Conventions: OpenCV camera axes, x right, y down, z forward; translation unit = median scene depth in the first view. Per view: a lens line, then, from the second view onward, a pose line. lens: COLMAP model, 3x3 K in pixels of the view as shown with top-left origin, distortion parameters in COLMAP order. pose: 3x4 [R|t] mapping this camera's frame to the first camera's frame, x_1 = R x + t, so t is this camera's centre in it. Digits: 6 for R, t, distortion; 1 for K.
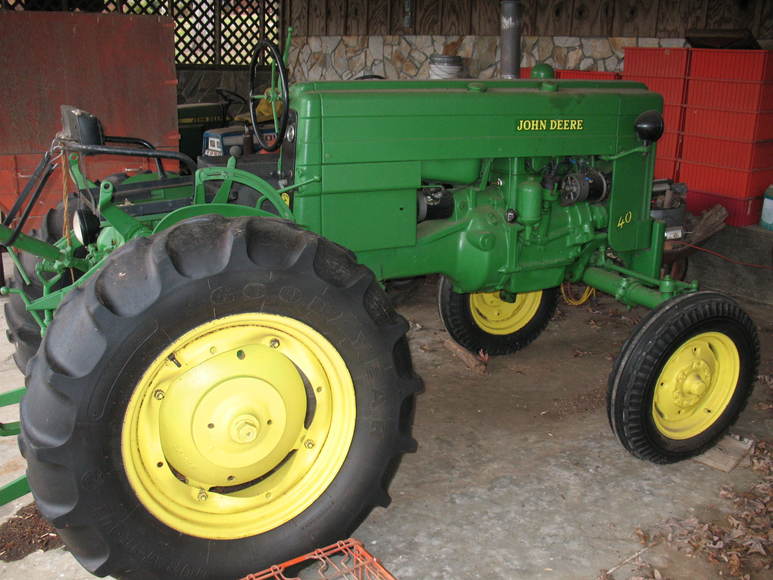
lens RADIAL K [[787.6, 0, 386.5], [0, 787.6, 290.0], [0, 0, 1]] dist [-0.183480, 0.201563]
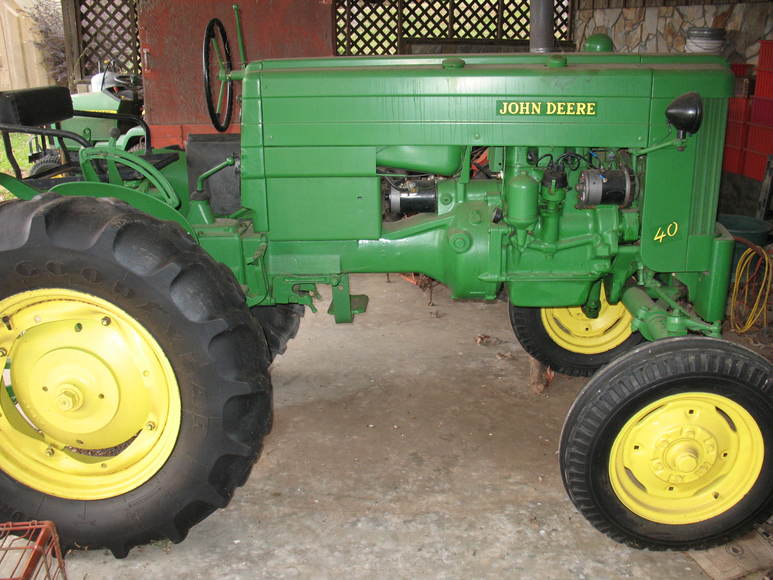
lens RADIAL K [[787.6, 0, 386.5], [0, 787.6, 290.0], [0, 0, 1]] dist [-0.183480, 0.201563]
pose [[0.882898, 0.122424, -0.453324, 0.423713], [-0.108441, 0.992477, 0.056827, -0.046709], [0.456871, -0.001014, 0.889532, 0.179460]]
